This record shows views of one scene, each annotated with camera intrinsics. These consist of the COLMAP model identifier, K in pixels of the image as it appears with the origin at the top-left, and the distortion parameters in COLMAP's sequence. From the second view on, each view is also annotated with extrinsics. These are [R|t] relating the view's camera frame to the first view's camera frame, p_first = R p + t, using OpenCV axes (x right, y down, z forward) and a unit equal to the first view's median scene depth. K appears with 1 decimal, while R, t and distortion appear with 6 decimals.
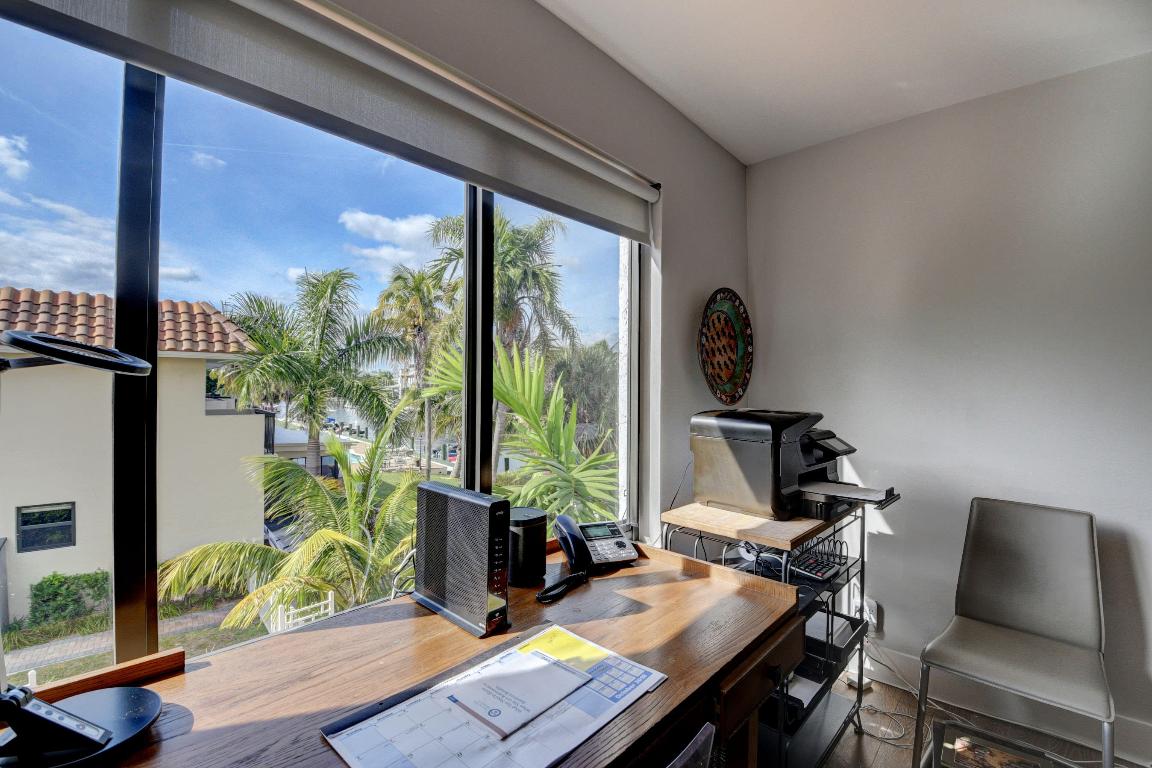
lens RADIAL K [[510.8, 0, 579.1], [0, 510.8, 382.5], [0, 0, 1]] dist [0.031112, -0.033712]
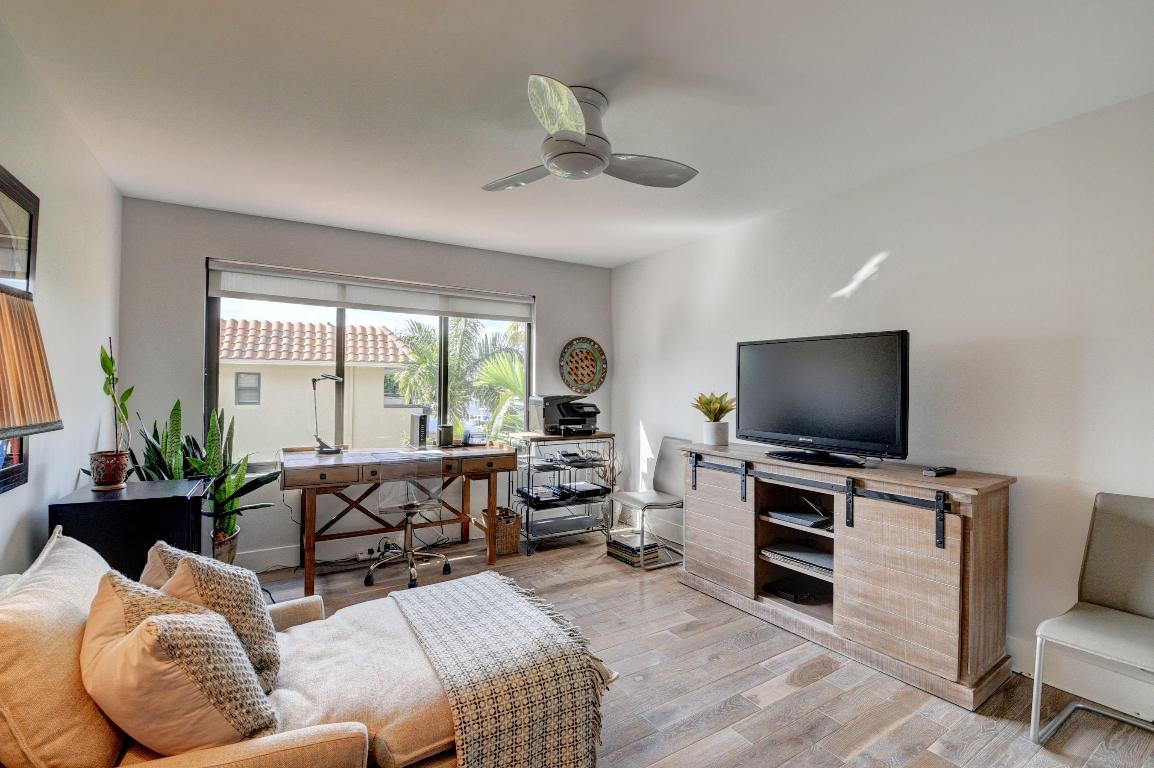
lens RADIAL K [[511.6, 0, 580.1], [0, 511.6, 382.5], [0, 0, 1]] dist [0.031112, -0.033712]
pose [[0.961780, -0.001839, -0.273816, 0.167007], [0.000678, 0.999990, -0.004333, 0.001168], [0.273822, 0.003982, 0.961772, -0.192181]]
